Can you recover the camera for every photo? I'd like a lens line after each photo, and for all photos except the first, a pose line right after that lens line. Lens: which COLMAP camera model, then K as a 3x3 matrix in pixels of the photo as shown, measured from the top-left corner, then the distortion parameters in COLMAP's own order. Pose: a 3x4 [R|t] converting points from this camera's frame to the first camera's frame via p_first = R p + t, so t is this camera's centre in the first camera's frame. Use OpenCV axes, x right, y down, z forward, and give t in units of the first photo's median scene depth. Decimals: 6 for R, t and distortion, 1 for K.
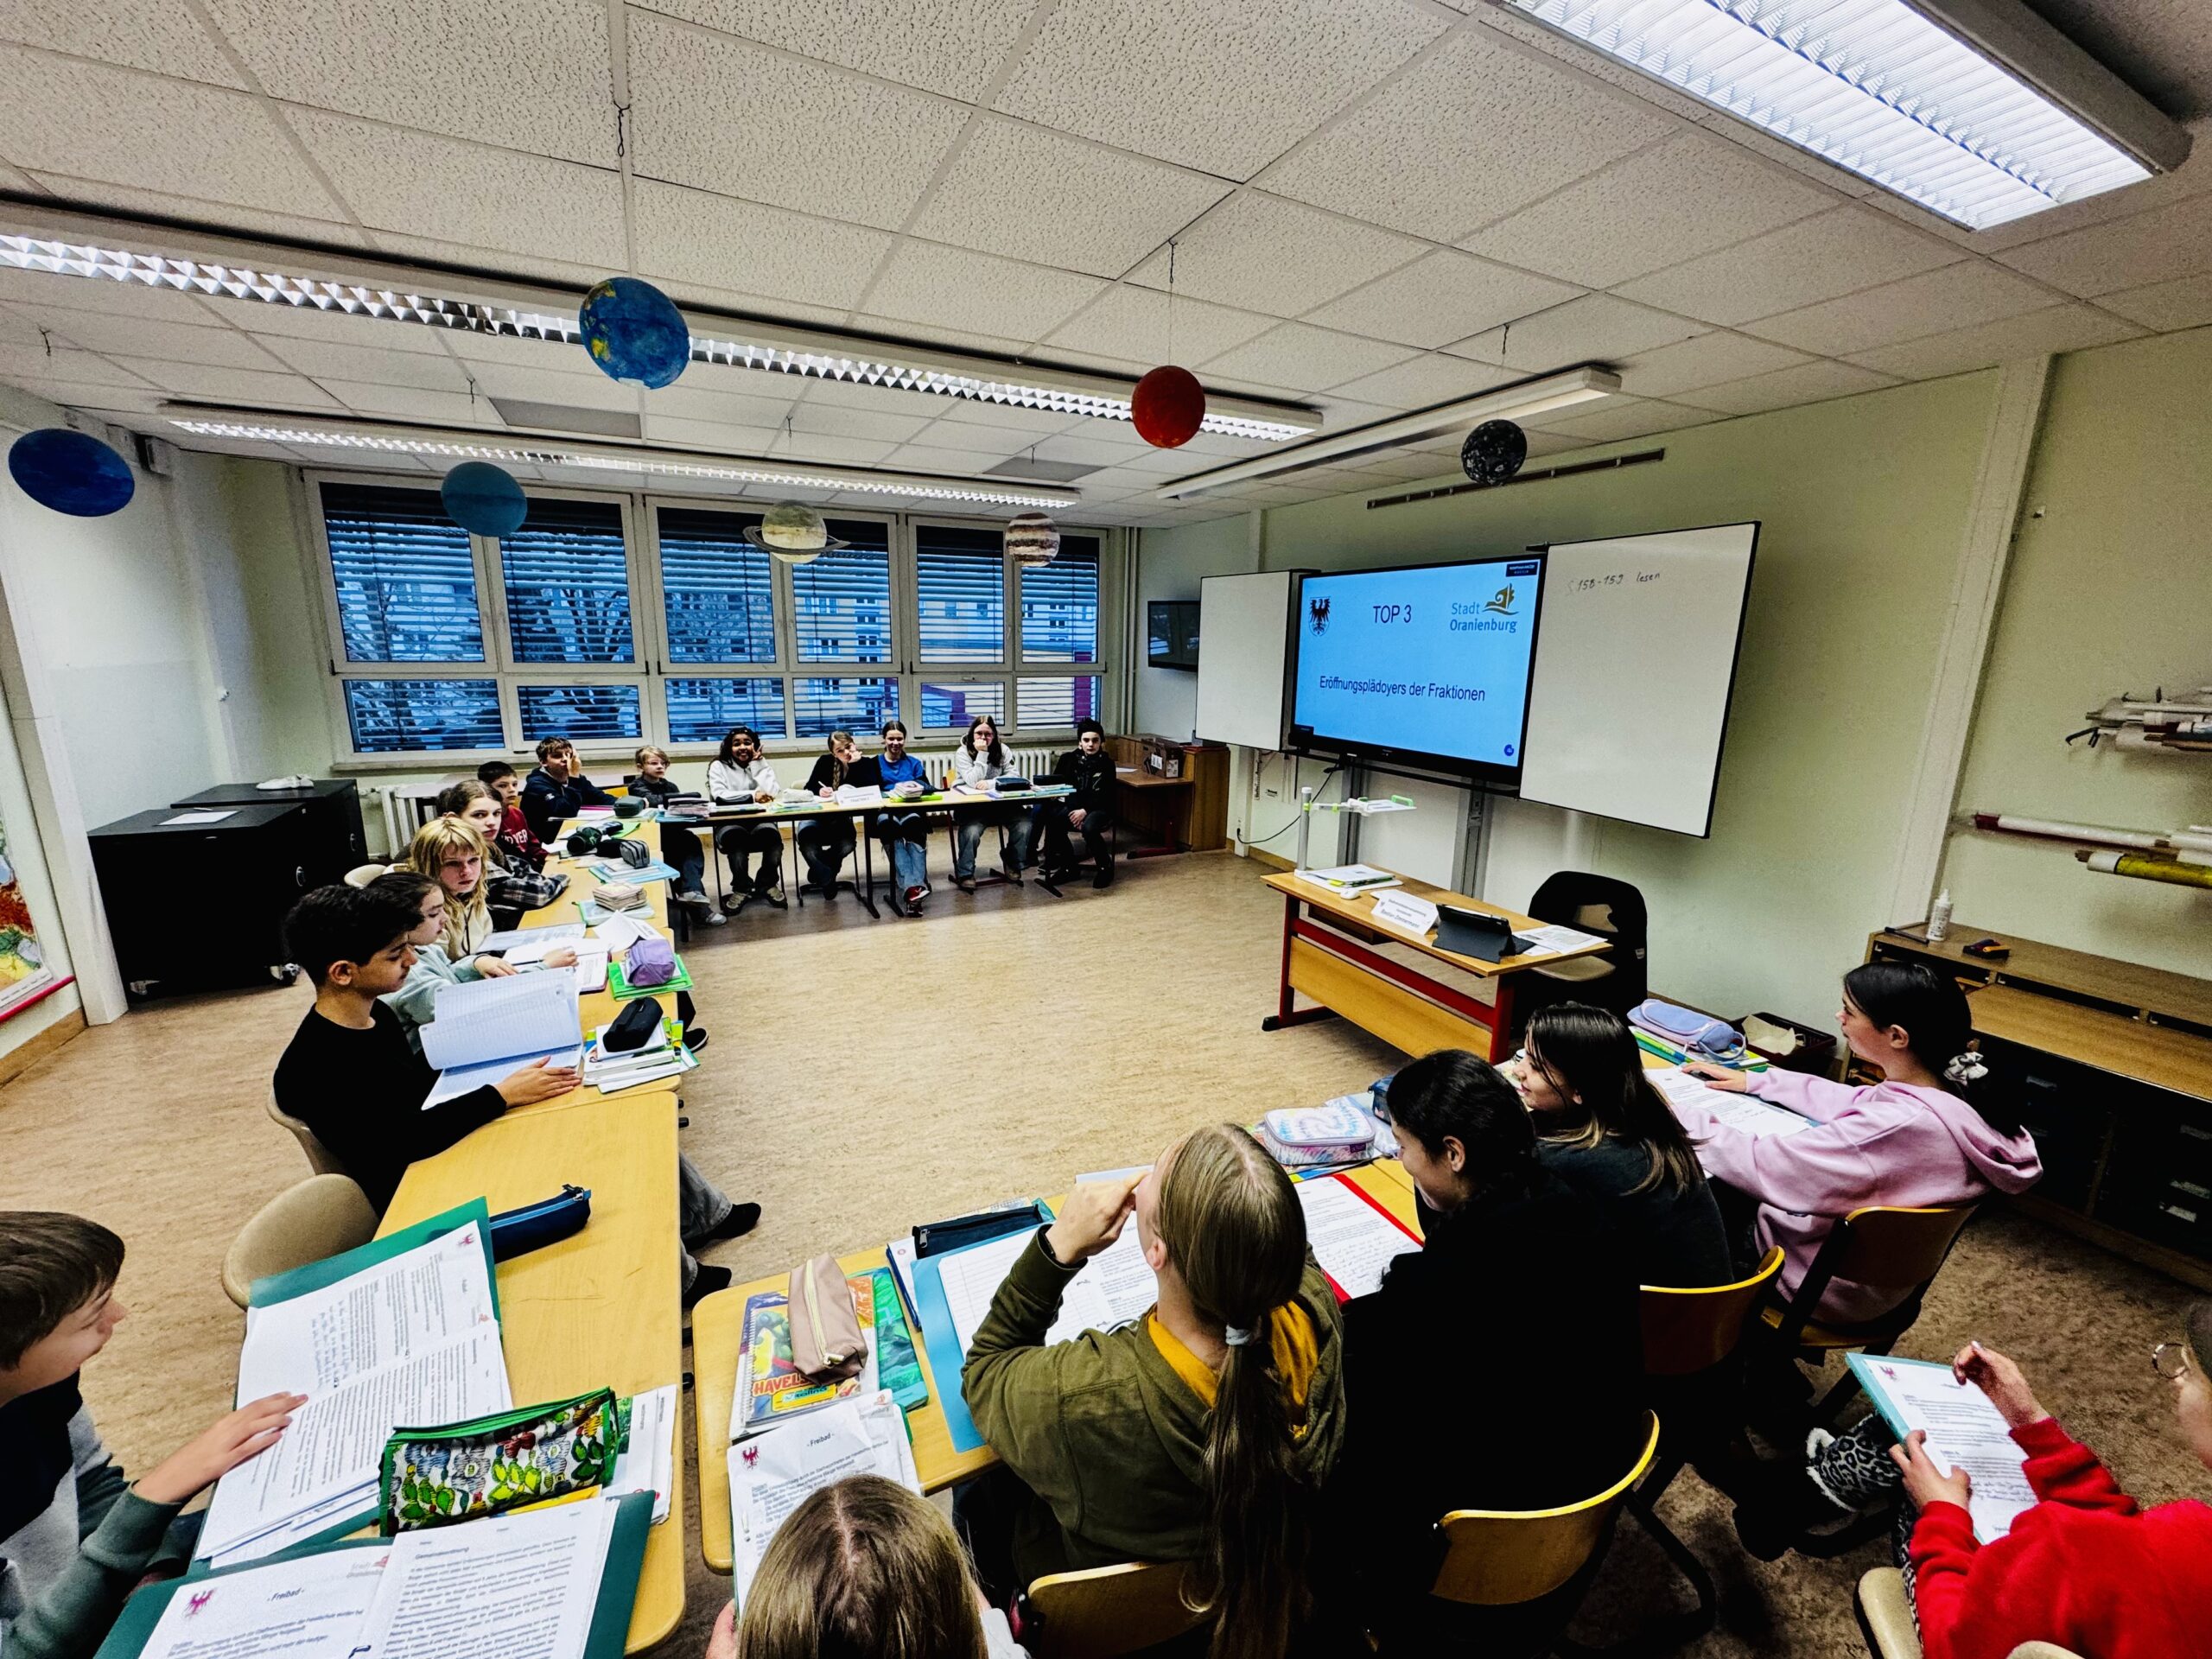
lens RADIAL K [[880.3, 0, 1106.0], [0, 880.3, 829.5], [0, 0, 1]] dist [0.000068, 0.000026]
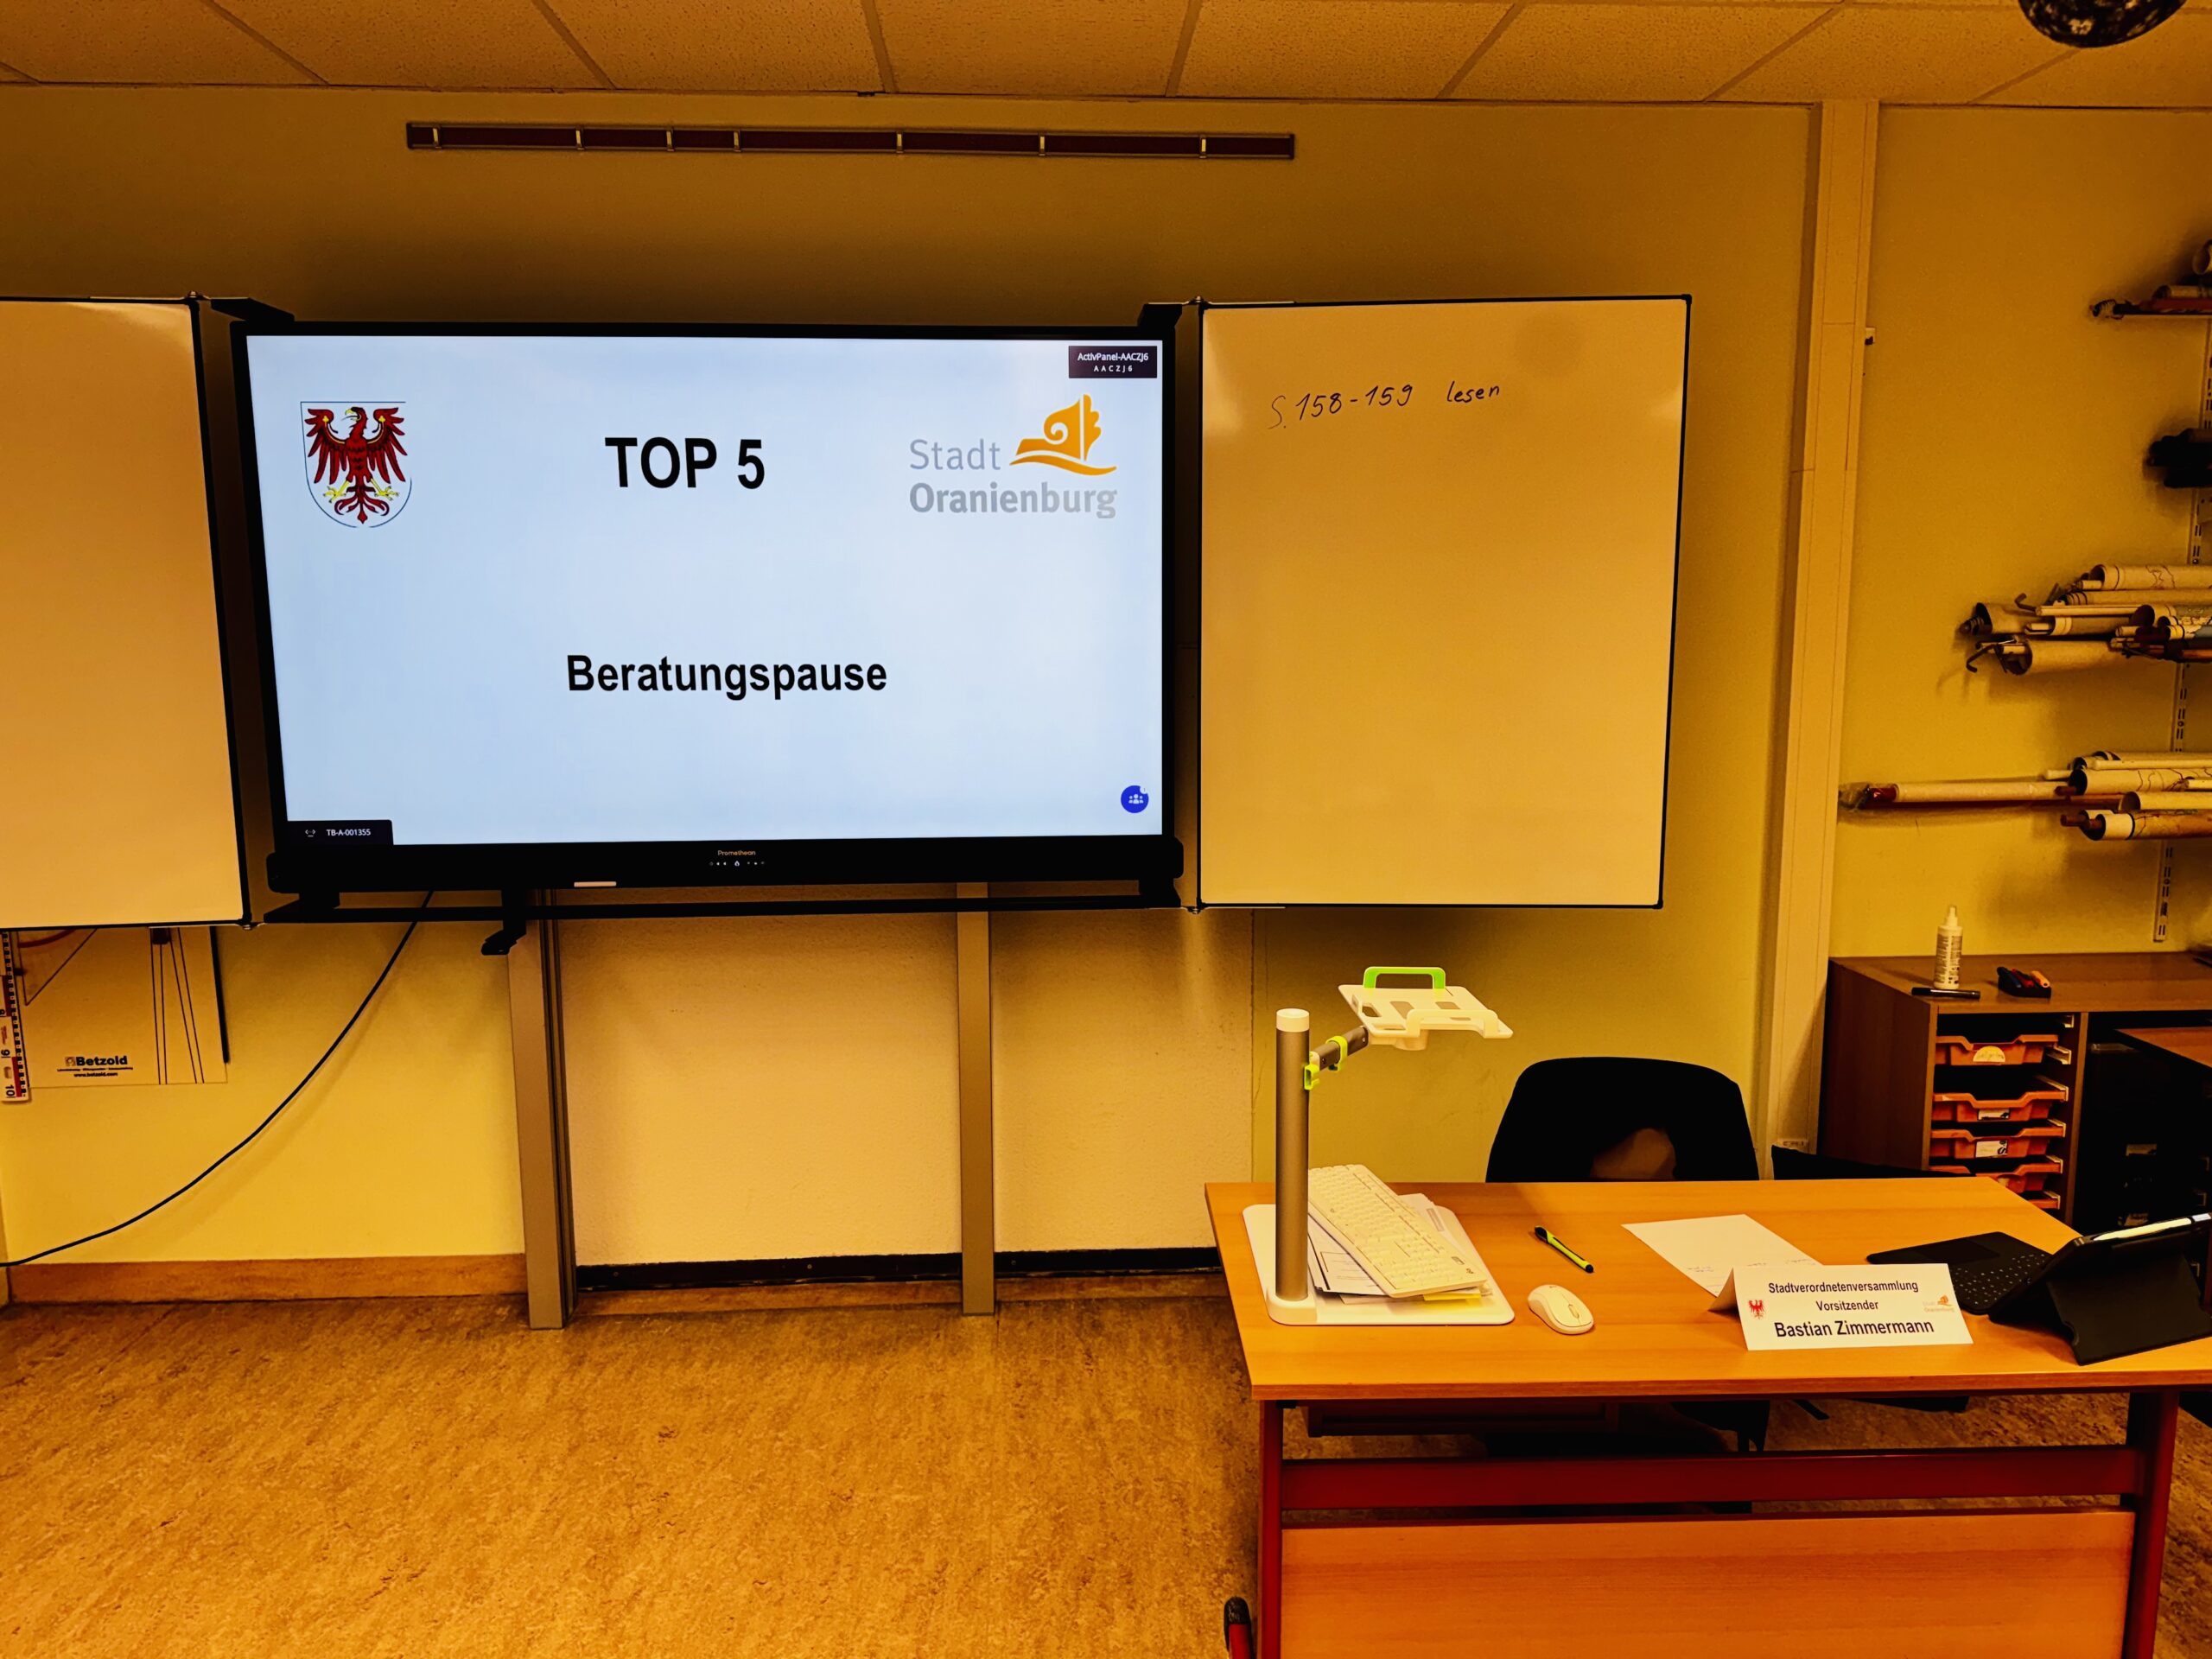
lens RADIAL K [[1541.6, 0, 1106.0], [0, 1541.6, 829.5], [0, 0, 1]] dist [0.041635, -0.001427]
pose [[0.402130, -0.163772, 0.900817, -0.202966], [0.205744, 0.974873, 0.085390, -0.139227], [-0.892166, 0.151000, 0.425721, 0.695401]]
